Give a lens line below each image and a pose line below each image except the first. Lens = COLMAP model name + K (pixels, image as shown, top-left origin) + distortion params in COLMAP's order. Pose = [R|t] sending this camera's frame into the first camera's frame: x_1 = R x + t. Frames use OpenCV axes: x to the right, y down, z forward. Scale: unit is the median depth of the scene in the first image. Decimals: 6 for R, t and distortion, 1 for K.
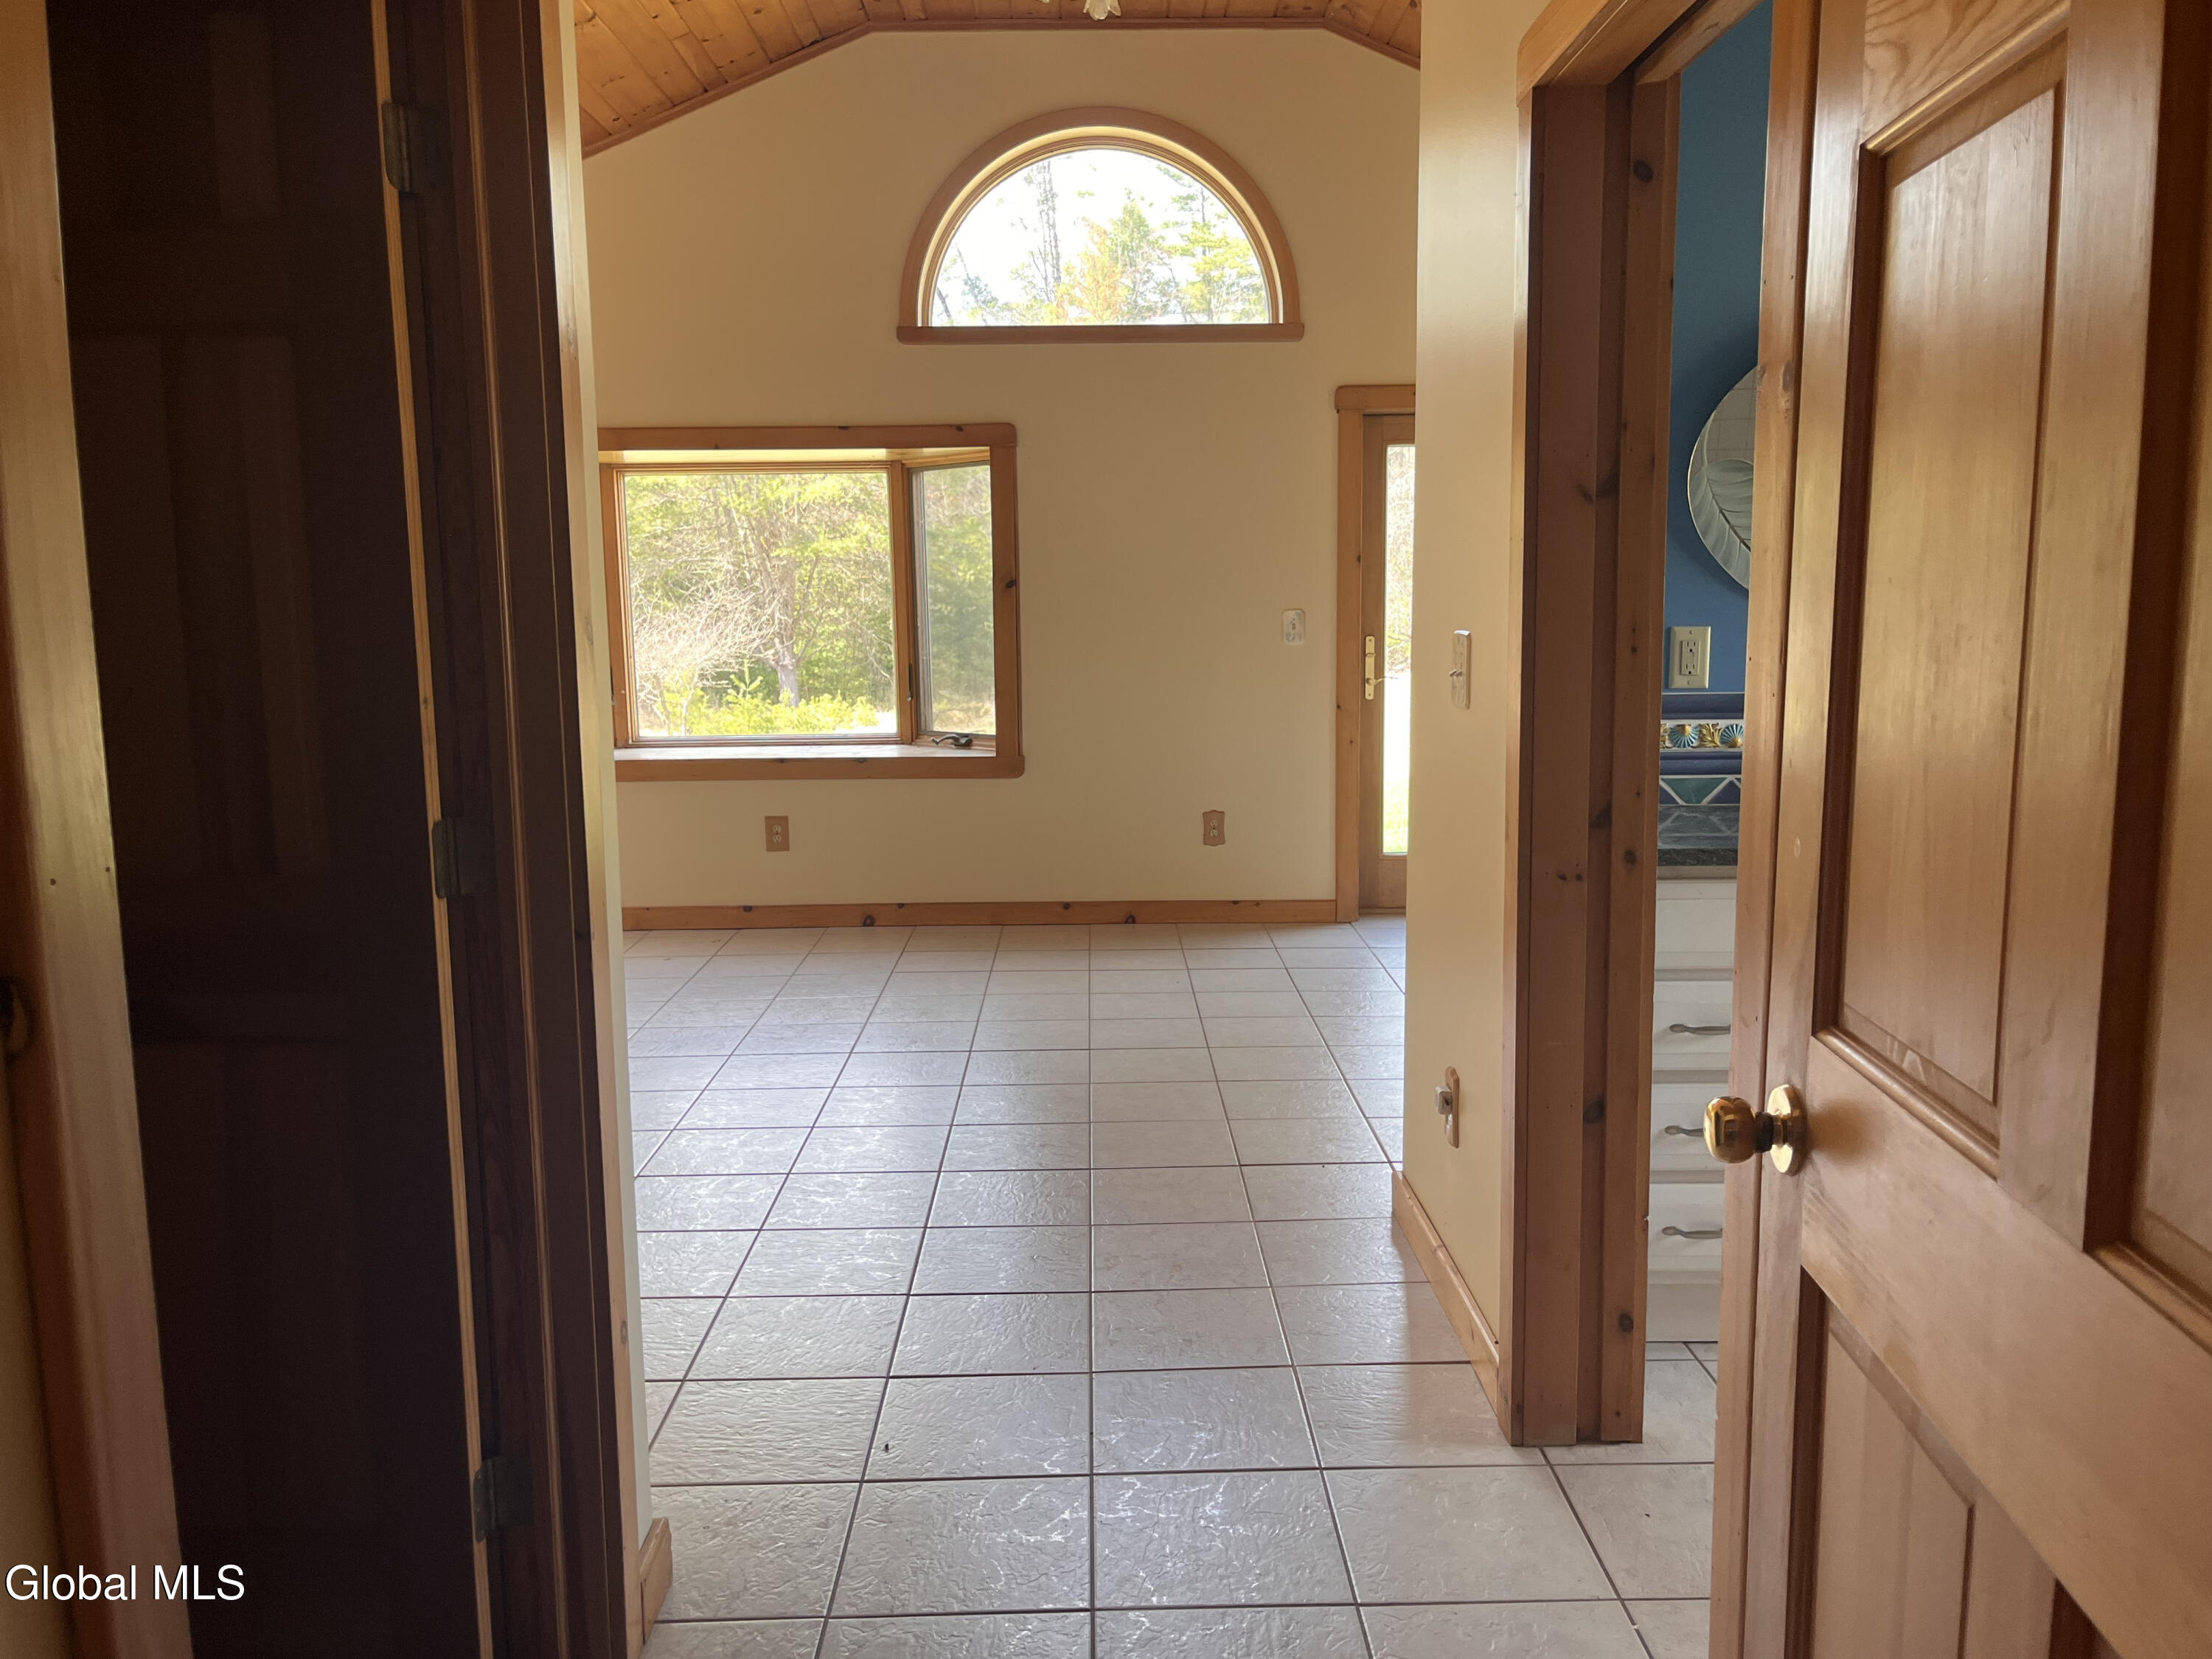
lens RADIAL K [[1716.2, 0, 1124.5], [0, 1716.2, 832.7], [0, 0, 1]] dist [0.062745, -0.089902]
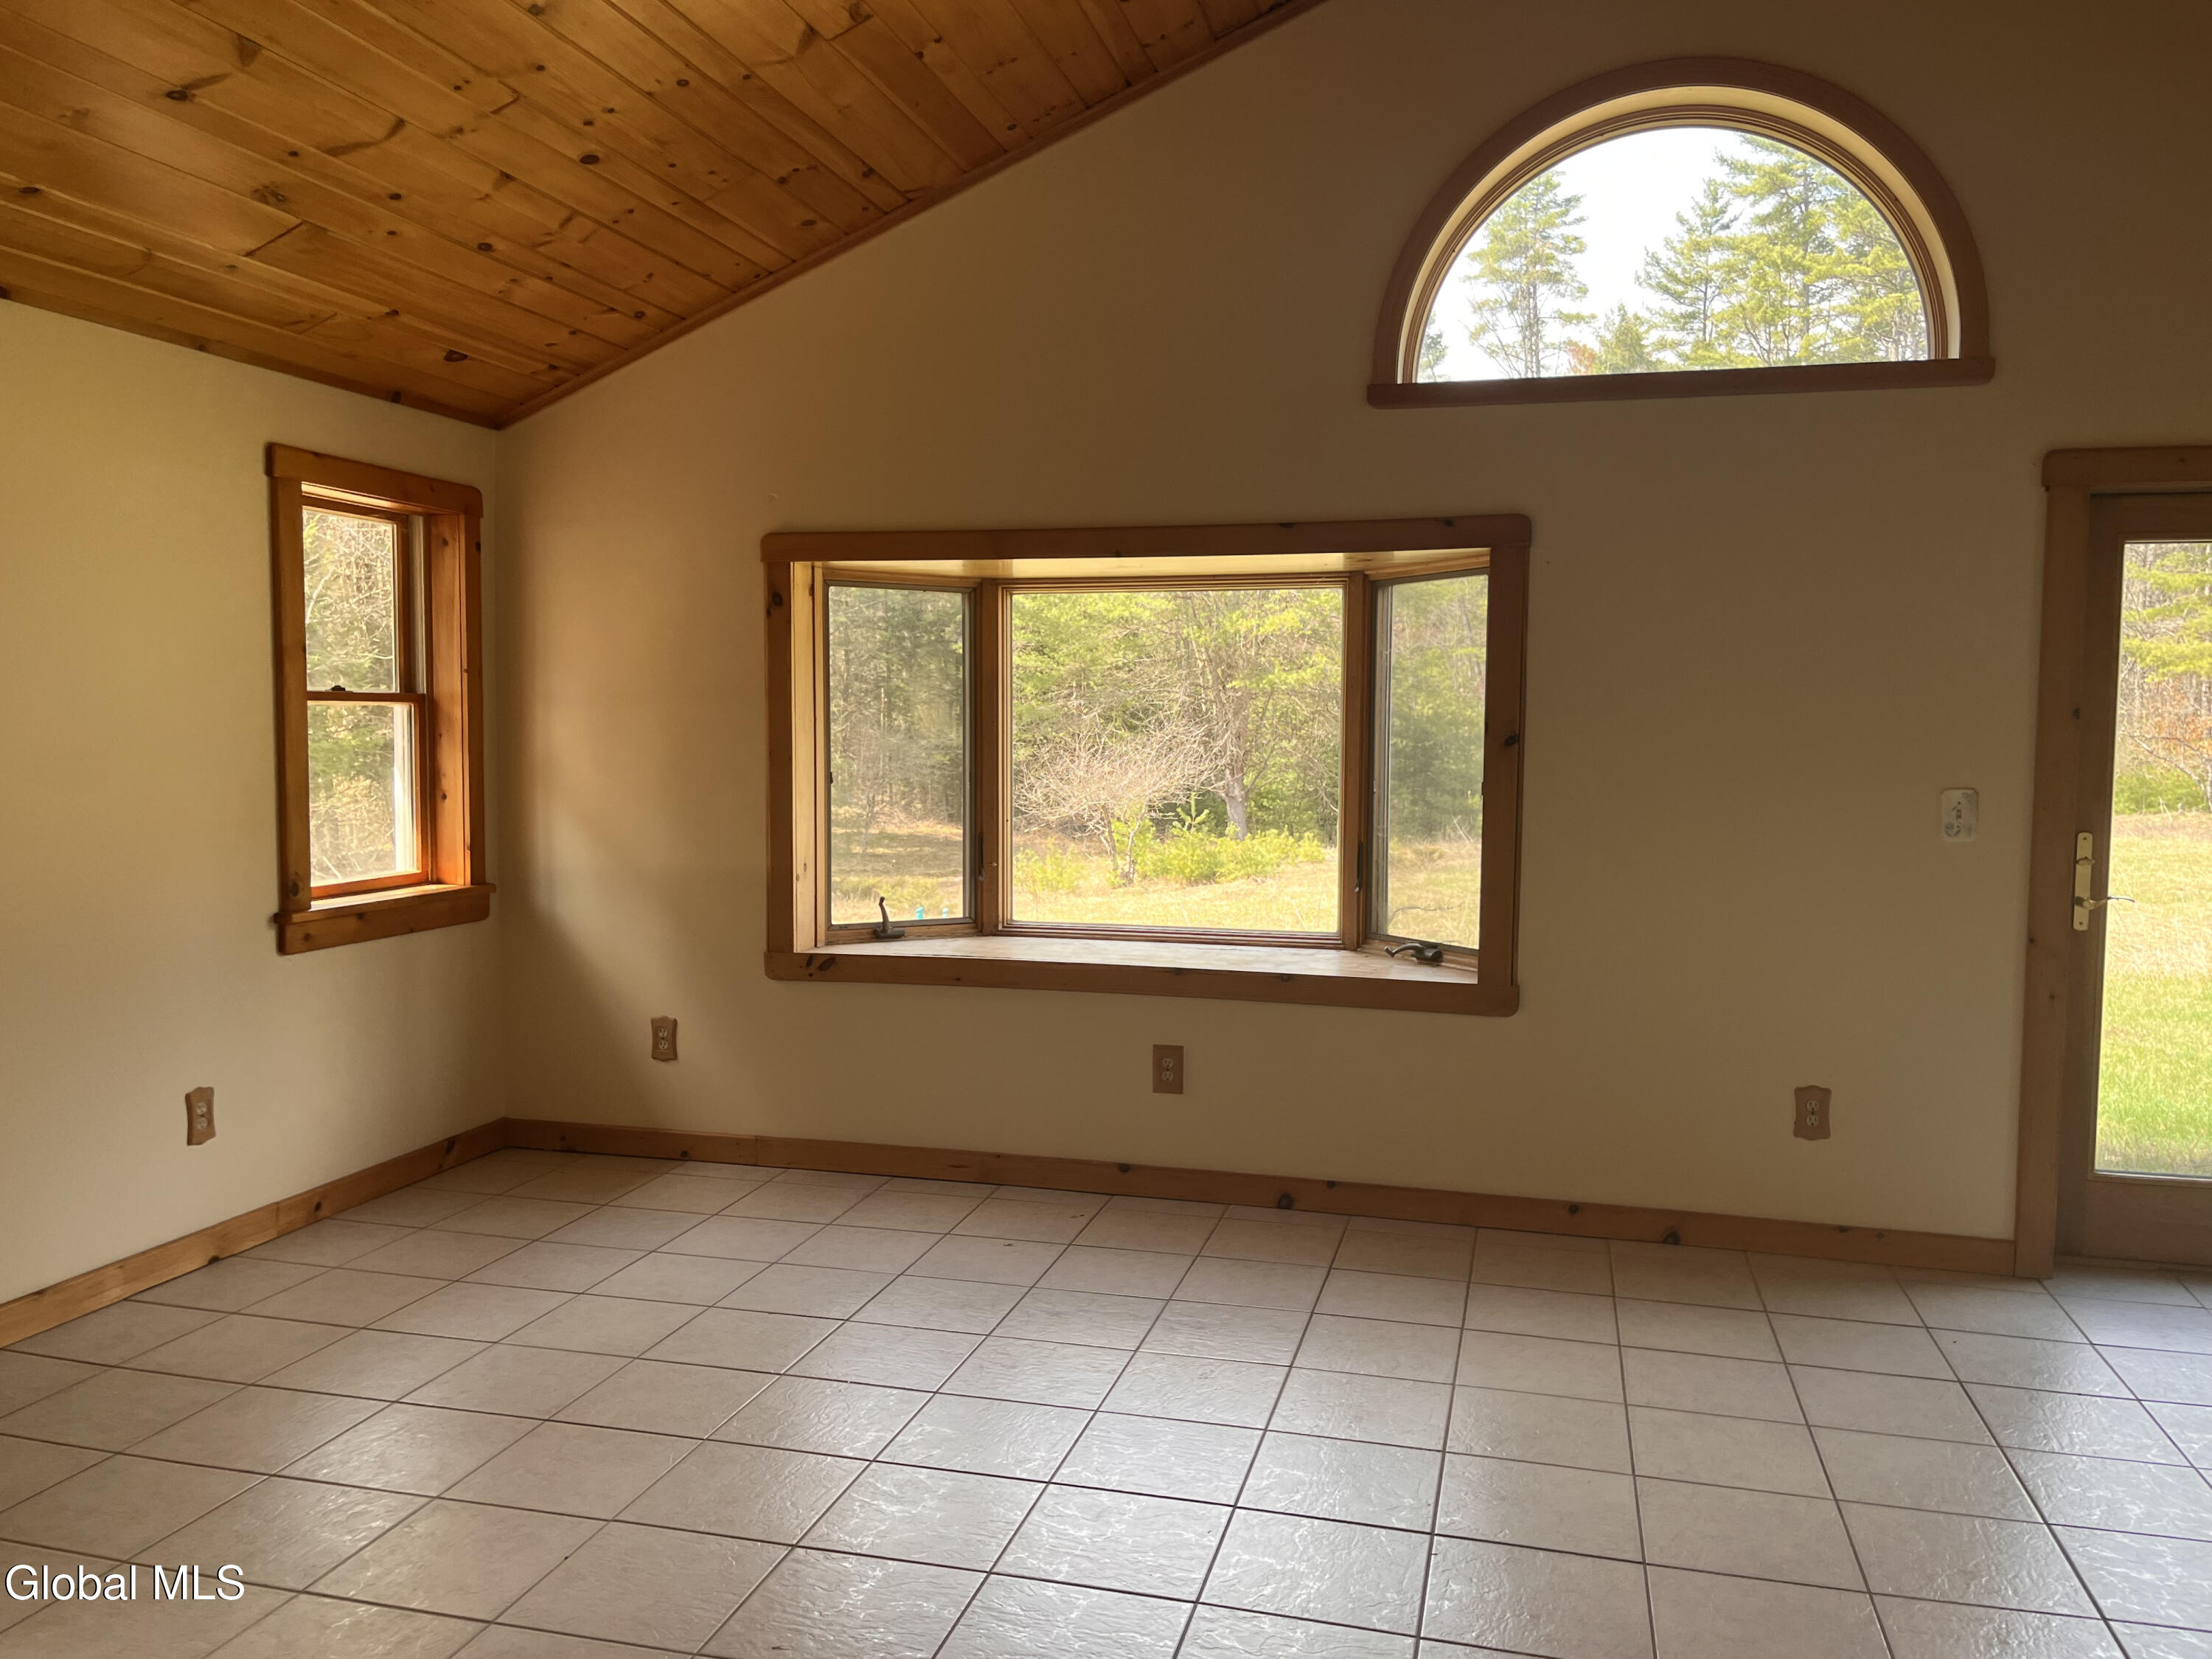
lens RADIAL K [[1716.2, 0, 1083.7], [0, 1716.2, 846.2], [0, 0, 1]] dist [0.062745, -0.089902]
pose [[0.959535, 0.039405, -0.278820, -0.034482], [-0.058092, 0.996562, -0.059075, -0.048334], [0.275534, 0.072882, 0.958525, 0.272248]]
